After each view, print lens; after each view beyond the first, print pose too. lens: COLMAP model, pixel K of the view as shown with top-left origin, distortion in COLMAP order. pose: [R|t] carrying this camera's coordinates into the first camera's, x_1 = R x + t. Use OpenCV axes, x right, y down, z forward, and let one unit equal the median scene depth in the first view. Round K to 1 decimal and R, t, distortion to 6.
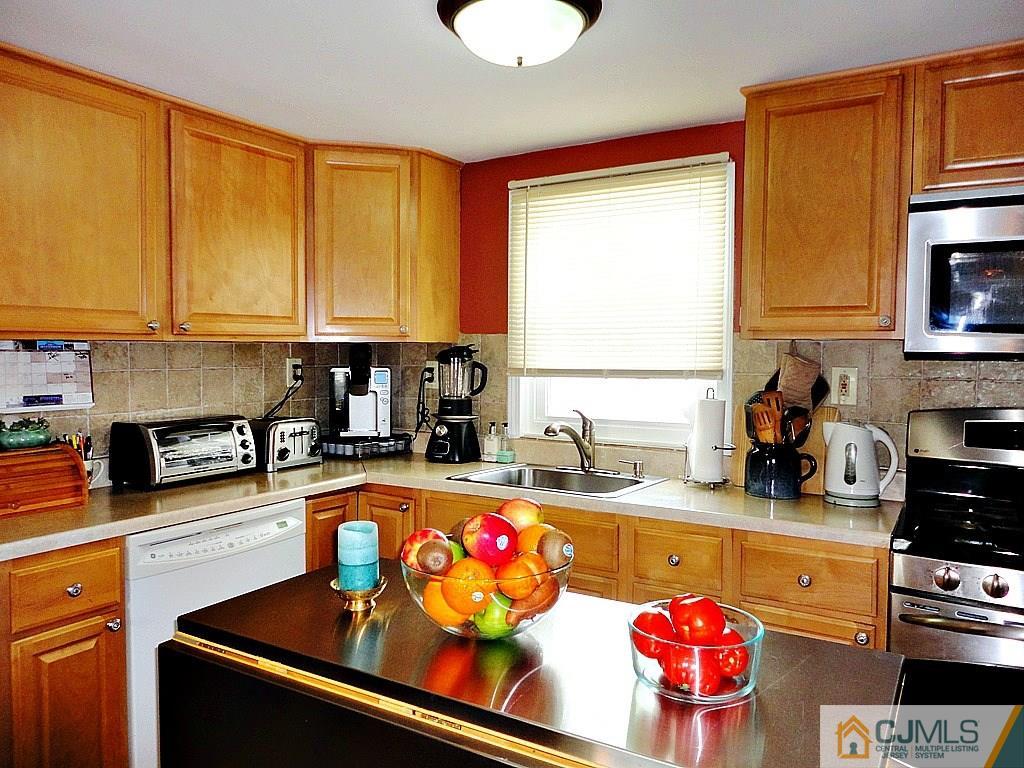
lens RADIAL K [[757.0, 0, 513.6], [0, 757.0, 382.3], [0, 0, 1]] dist [0.022162, -0.009975]
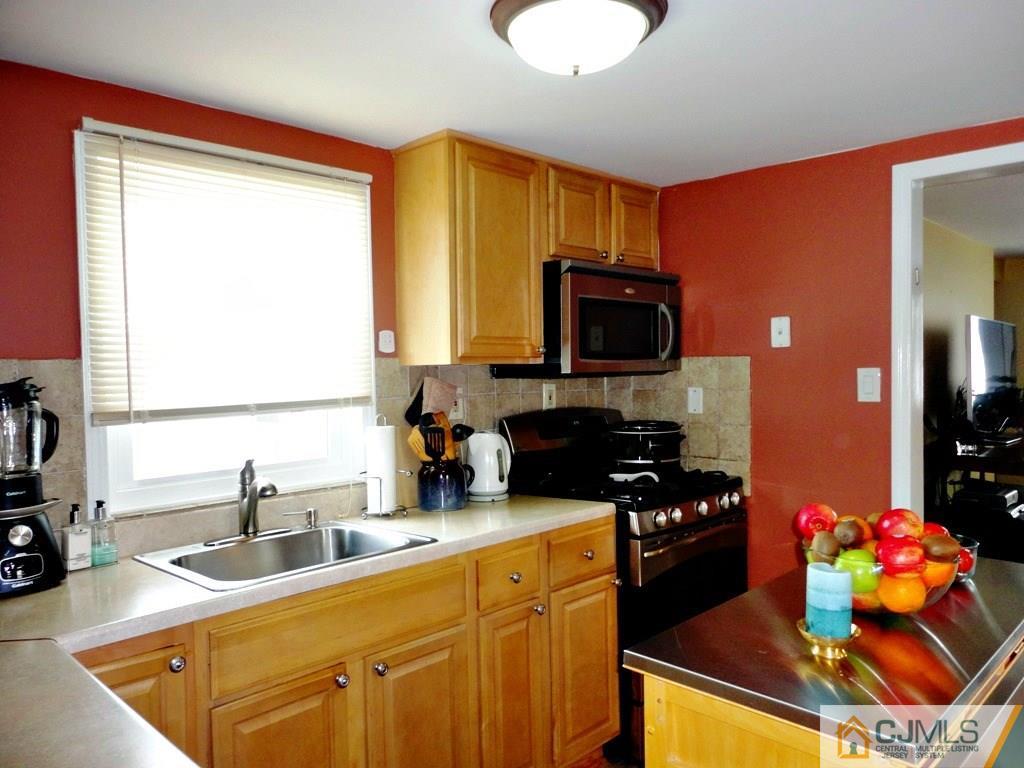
lens RADIAL K [[757.0, 0, 513.3], [0, 757.0, 380.4], [0, 0, 1]] dist [0.022162, -0.009975]
pose [[0.215584, -0.038963, 0.975708, -0.562806], [0.051779, 0.998254, 0.028423, -0.047554], [-0.975112, 0.044394, 0.217225, 0.533440]]
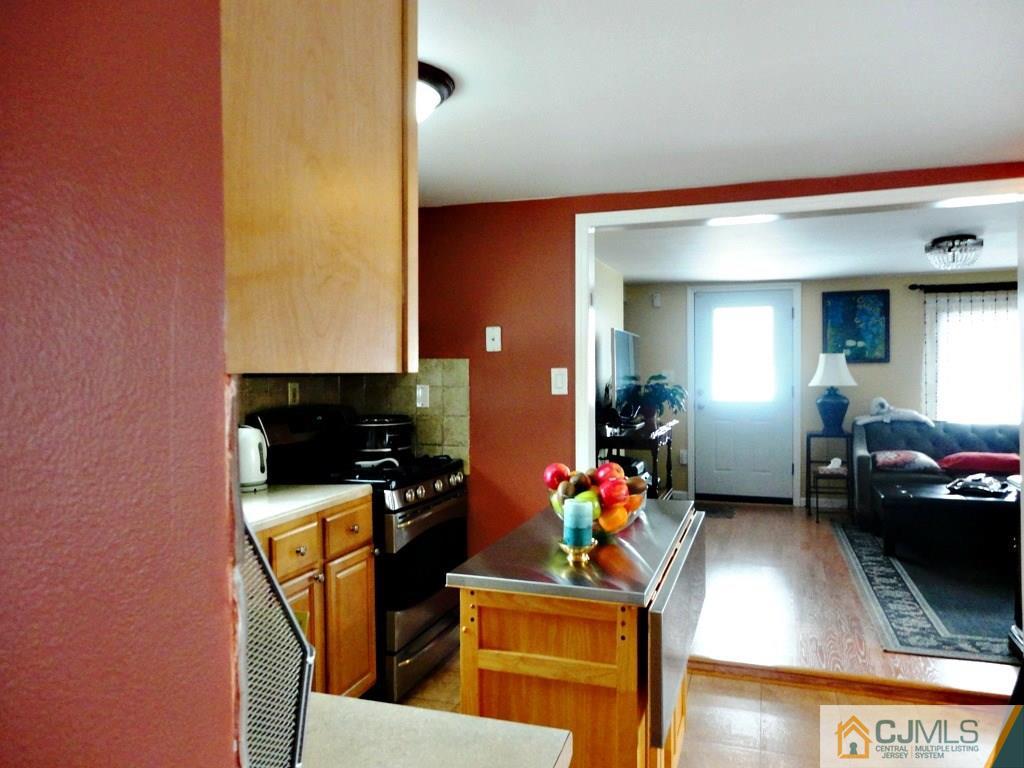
lens RADIAL K [[757.0, 0, 513.7], [0, 757.0, 391.4], [0, 0, 1]] dist [0.022162, -0.009975]
pose [[-0.226817, -0.048802, 0.972714, -0.656892], [0.040501, 0.997407, 0.059485, -0.050137], [-0.973095, 0.052888, -0.224252, 0.608050]]
